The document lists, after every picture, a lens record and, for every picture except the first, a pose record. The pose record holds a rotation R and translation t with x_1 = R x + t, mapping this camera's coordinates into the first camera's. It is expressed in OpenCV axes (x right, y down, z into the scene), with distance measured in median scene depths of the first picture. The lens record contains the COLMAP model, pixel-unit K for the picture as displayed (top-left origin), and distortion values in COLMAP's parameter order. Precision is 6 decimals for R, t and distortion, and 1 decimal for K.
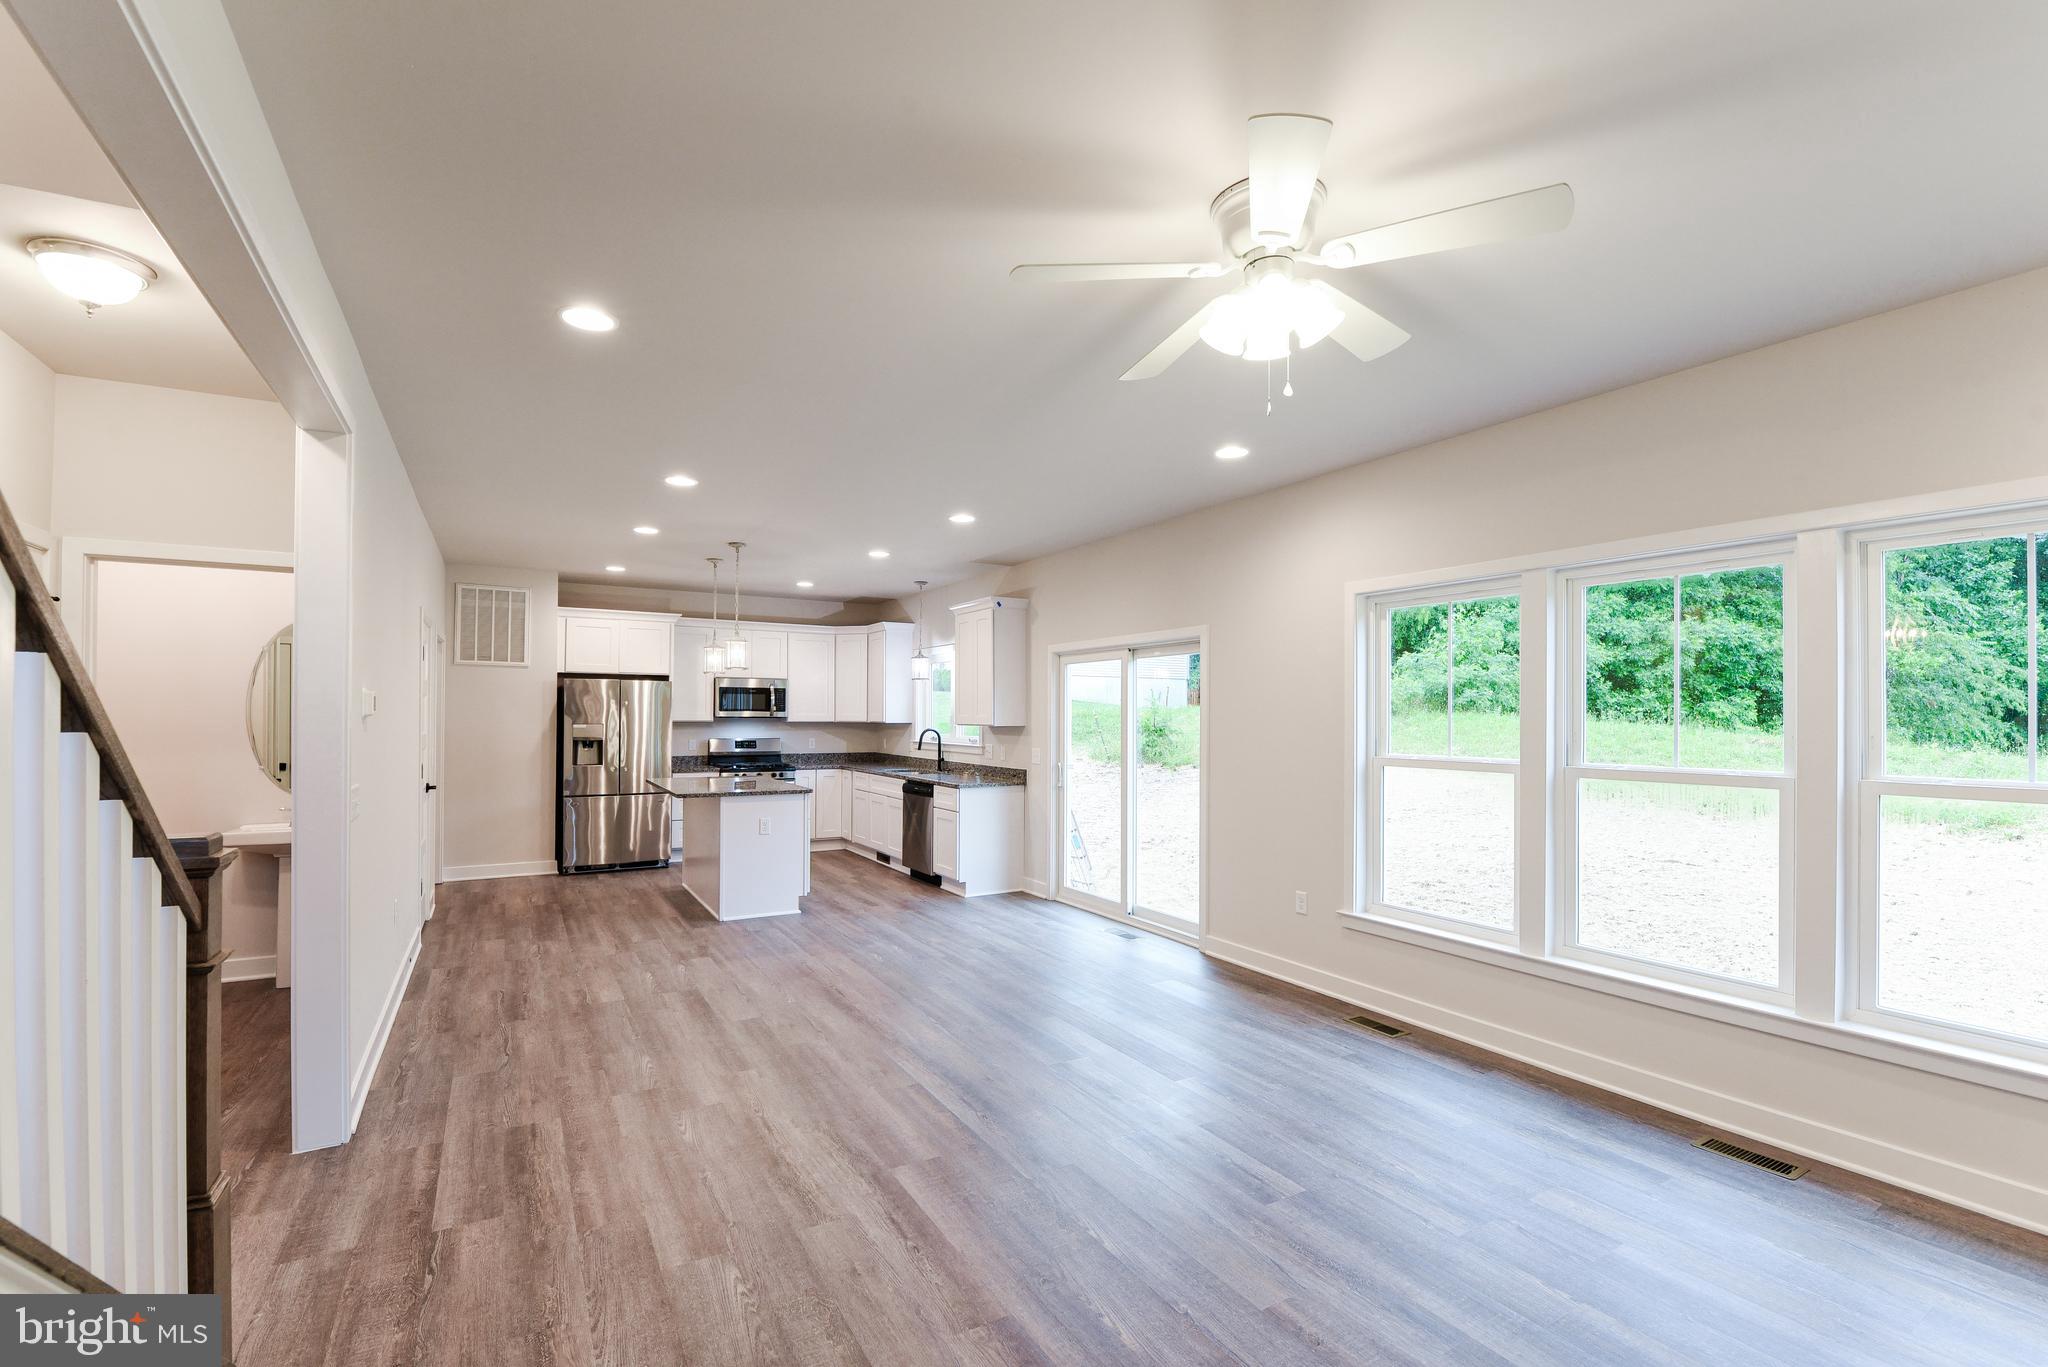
lens RADIAL K [[920.1, 0, 1005.9], [0, 920.1, 706.1], [0, 0, 1]] dist [0.002615, -0.009226]
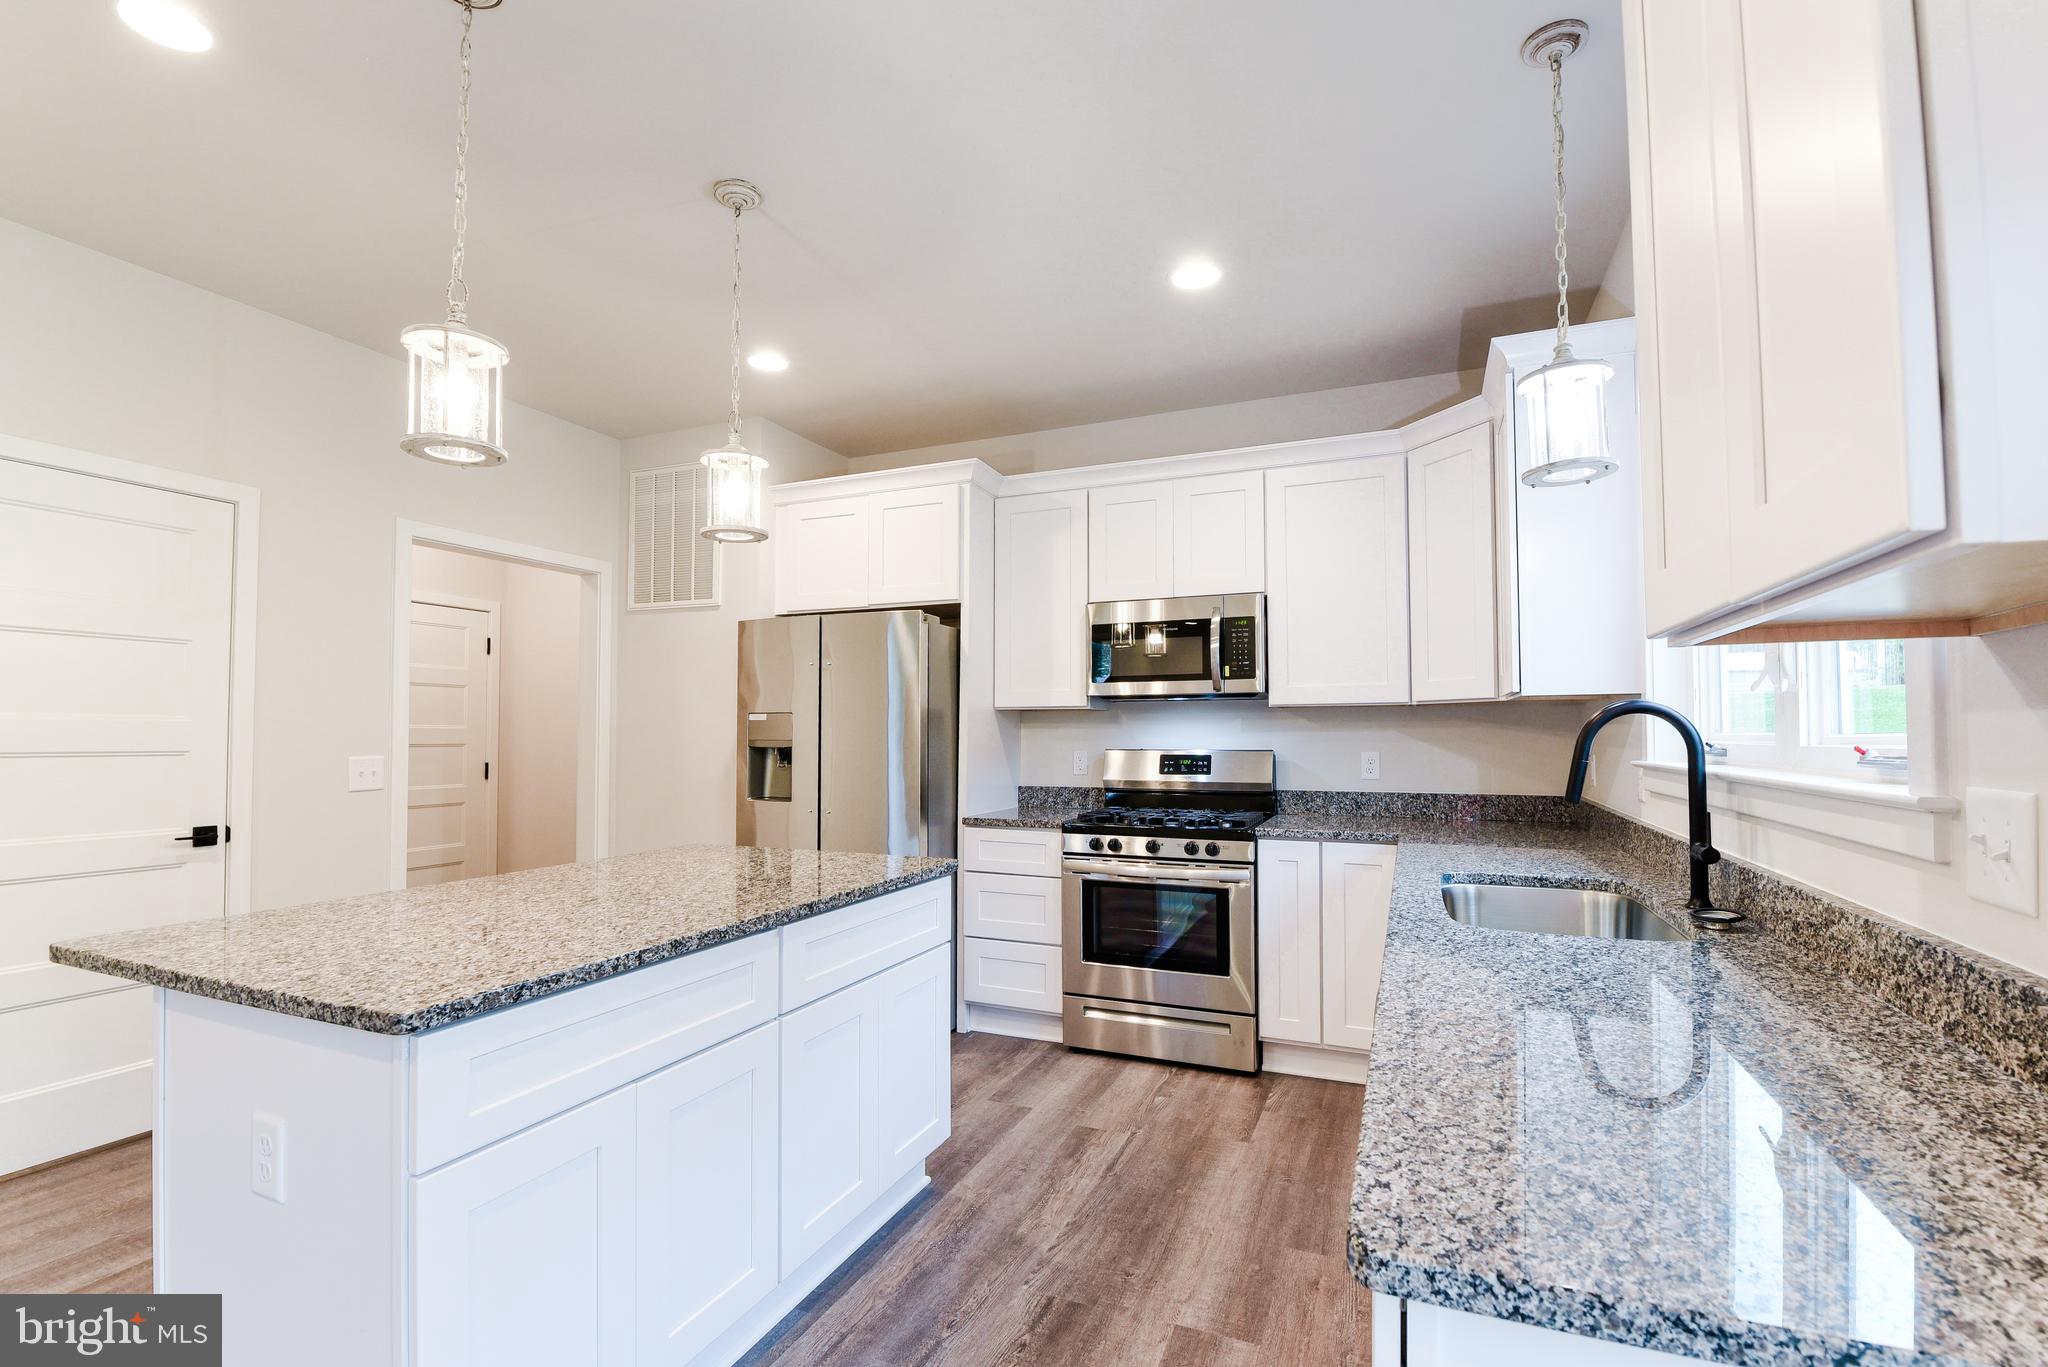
lens RADIAL K [[920.1, 0, 982.2], [0, 920.1, 709.0], [0, 0, 1]] dist [0.002615, -0.009226]
pose [[0.580062, -0.028276, -0.814081, 0.000809], [0.009443, 0.999564, -0.027991, 0.028070], [0.814517, 0.008549, 0.580076, 0.698684]]
